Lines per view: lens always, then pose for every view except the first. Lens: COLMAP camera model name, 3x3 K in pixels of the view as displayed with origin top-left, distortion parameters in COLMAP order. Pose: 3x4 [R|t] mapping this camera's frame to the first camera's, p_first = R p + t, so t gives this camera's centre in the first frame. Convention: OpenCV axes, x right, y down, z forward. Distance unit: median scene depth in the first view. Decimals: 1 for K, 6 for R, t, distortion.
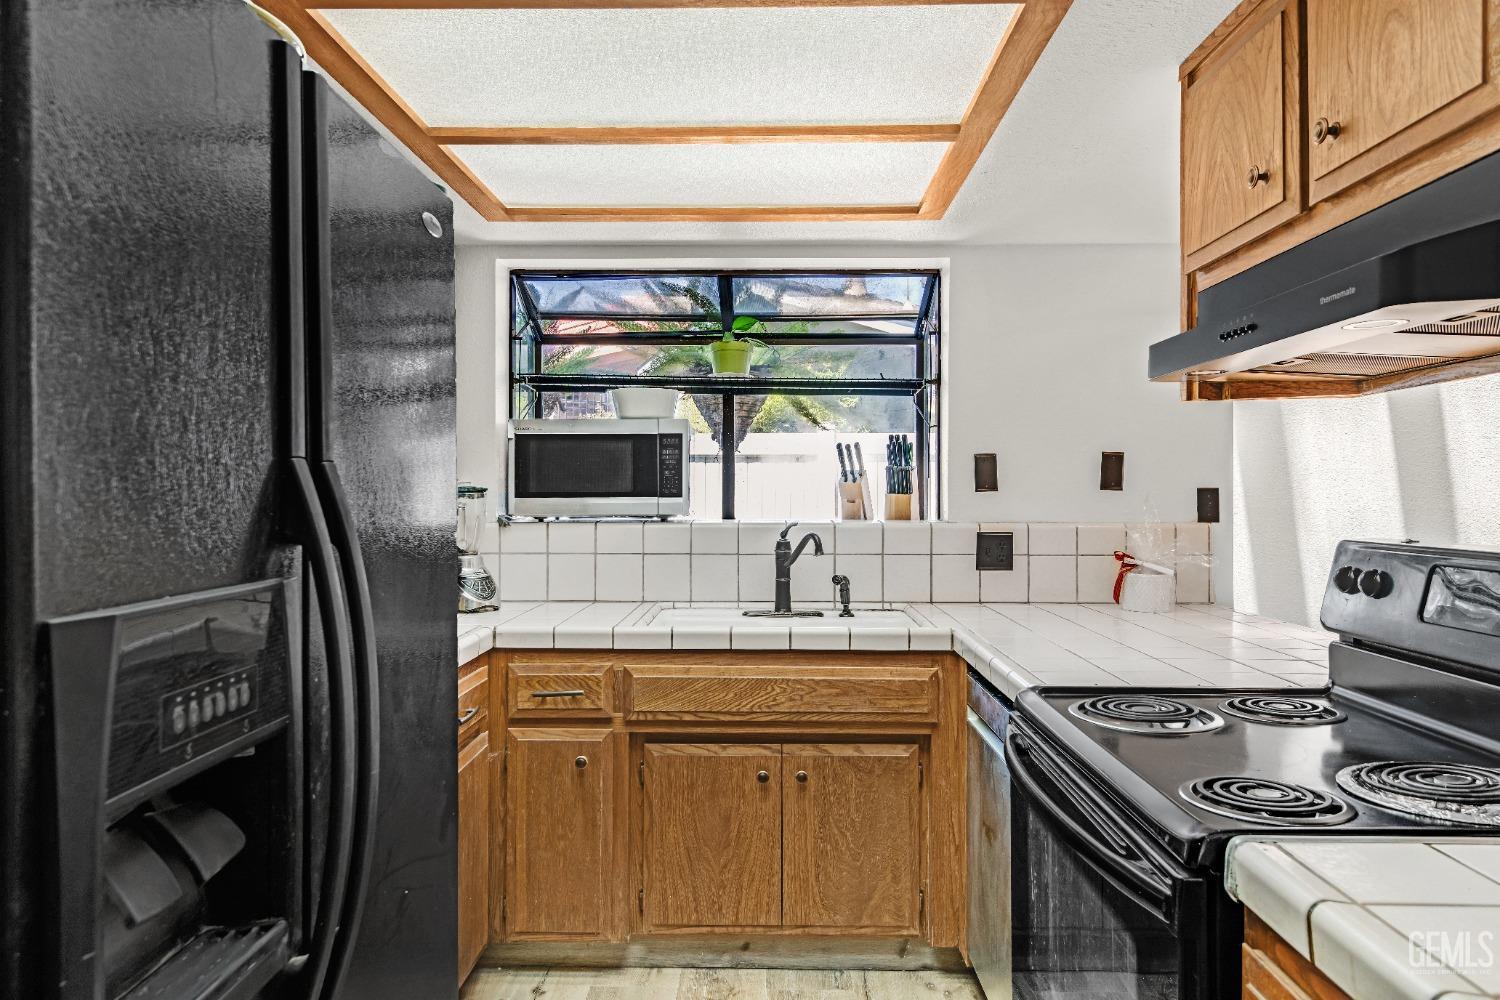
lens RADIAL K [[1032.4, 0, 750.0], [0, 1032.4, 500.0], [0, 0, 1]] dist [0.020327, -0.038842]
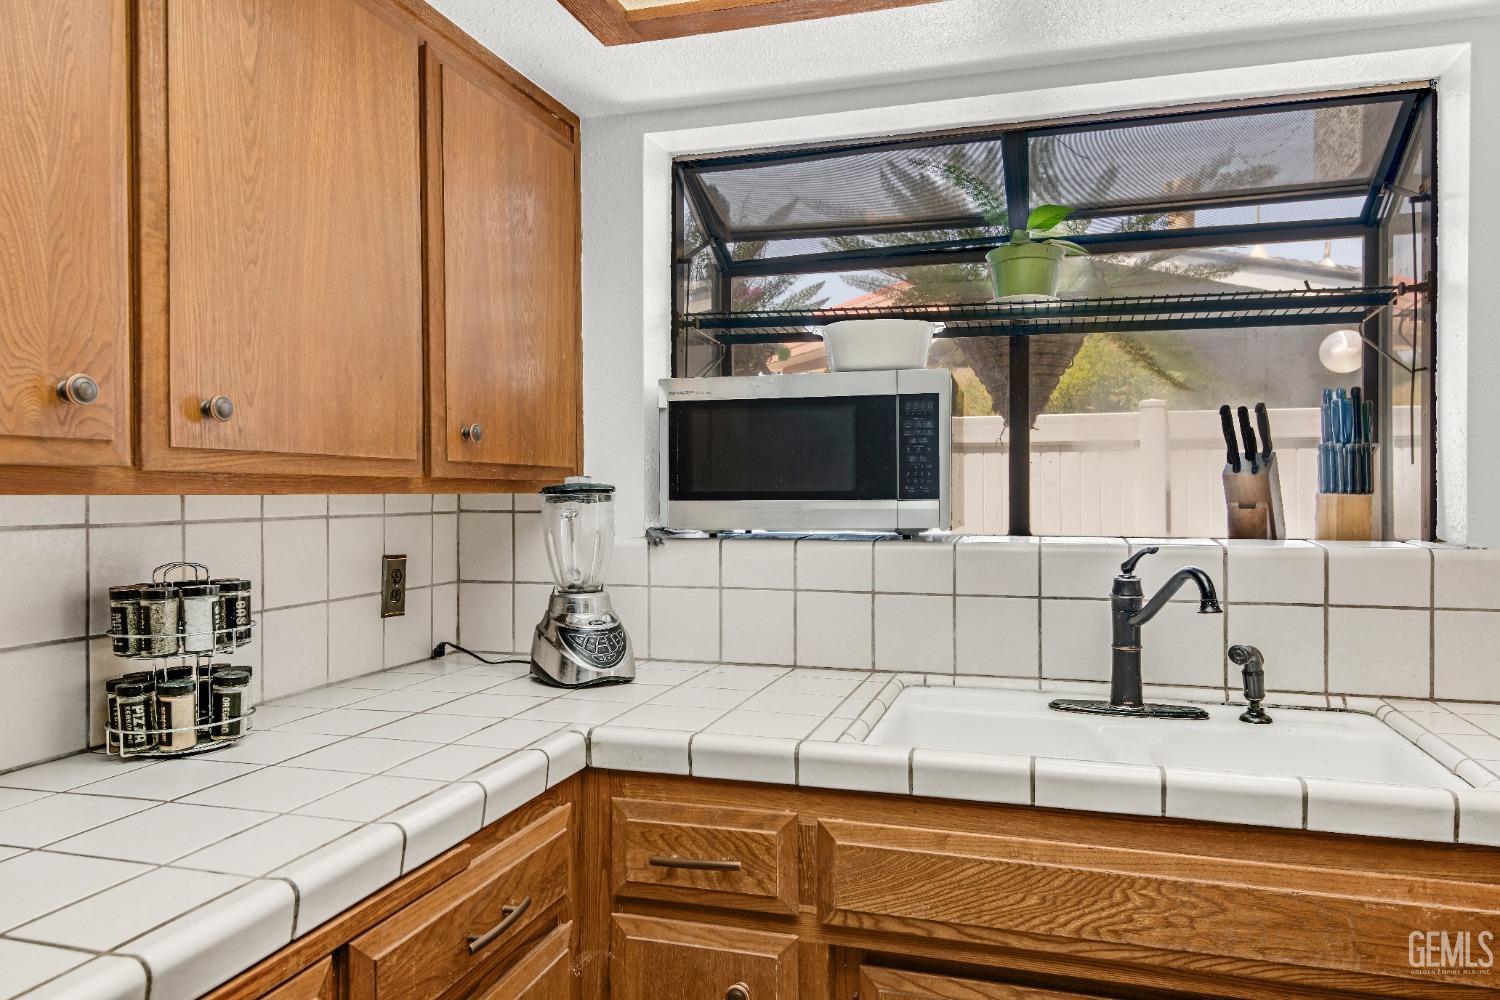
lens RADIAL K [[1046.9, 0, 666.2], [0, 1046.9, 494.6], [0, 0, 1]] dist [0.042752, -0.029466]
pose [[0.942882, -0.002356, -0.333118, -0.013885], [0.000630, 0.999986, -0.005290, -0.002918], [0.333126, 0.004778, 0.942870, 0.422532]]
